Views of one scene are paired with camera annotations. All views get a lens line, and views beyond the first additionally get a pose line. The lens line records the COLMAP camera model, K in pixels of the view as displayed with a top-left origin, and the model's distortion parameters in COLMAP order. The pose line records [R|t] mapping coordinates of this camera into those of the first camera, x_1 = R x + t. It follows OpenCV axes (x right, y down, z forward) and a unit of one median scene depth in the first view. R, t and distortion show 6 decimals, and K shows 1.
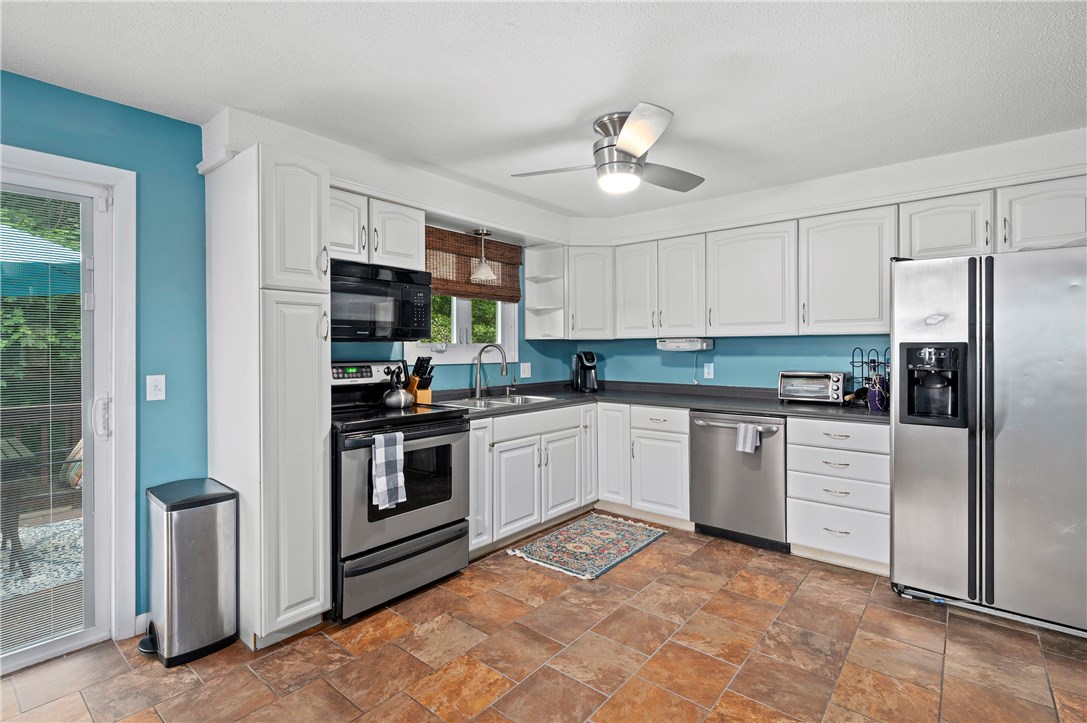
lens RADIAL K [[510.9, 0, 533.7], [0, 510.9, 347.8], [0, 0, 1]] dist [0.003491, 0.001980]
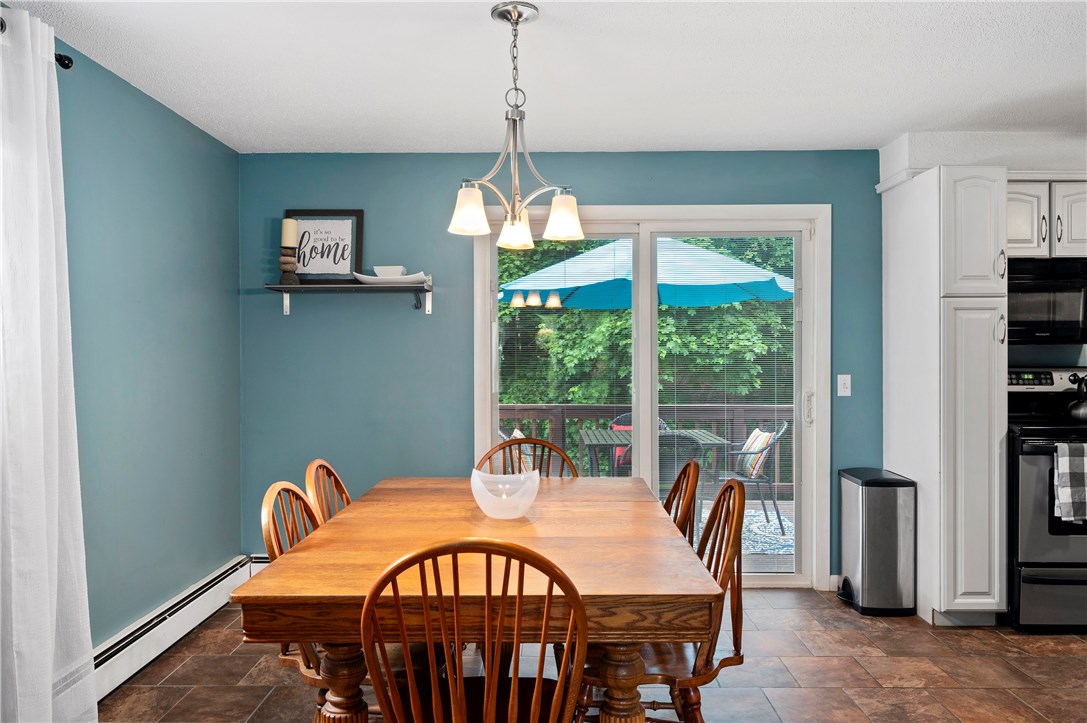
lens RADIAL K [[789.3, 0, 541.9], [0, 789.3, 363.8], [0, 0, 1]] dist [-0.002897, -0.002210]
pose [[0.641484, 0.007277, -0.767102, 0.196624], [-0.000707, 0.999960, 0.008894, 0.012491], [0.767136, -0.005163, 0.641464, -0.672616]]
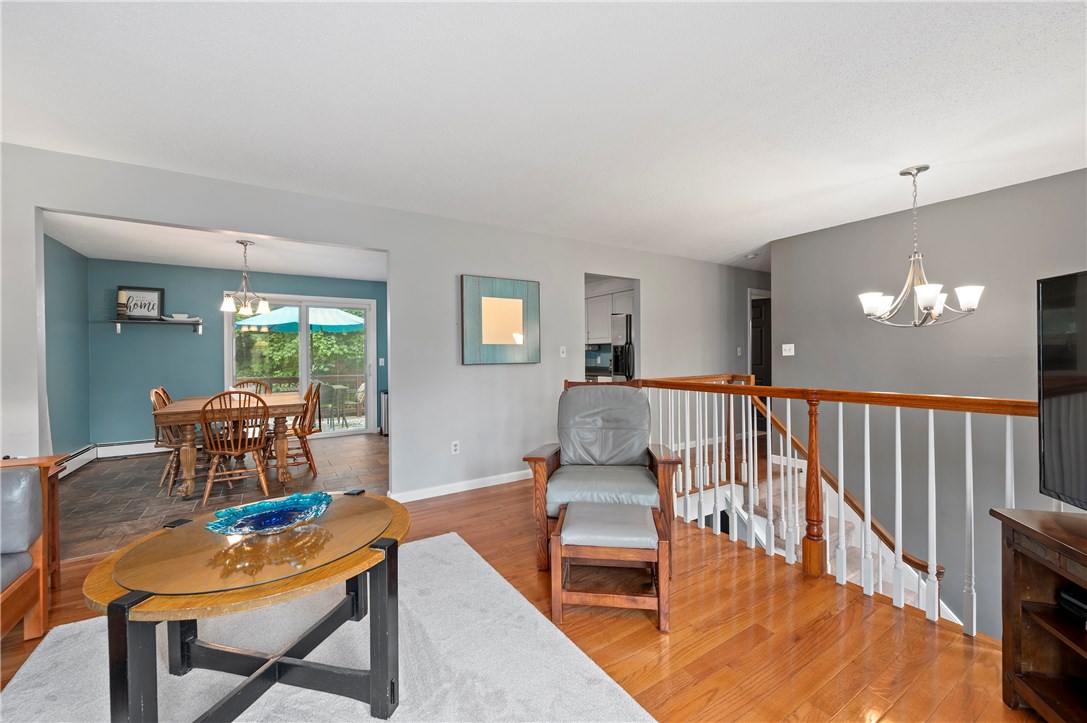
lens RADIAL K [[435.4, 0, 548.6], [0, 435.4, 356.2], [0, 0, 1]] dist [-0.000632, -0.000162]
pose [[0.958006, -0.007880, -0.286640, 1.147183], [0.007539, 0.999969, -0.002291, 0.055067], [0.286649, 0.000034, 0.958036, -1.443801]]
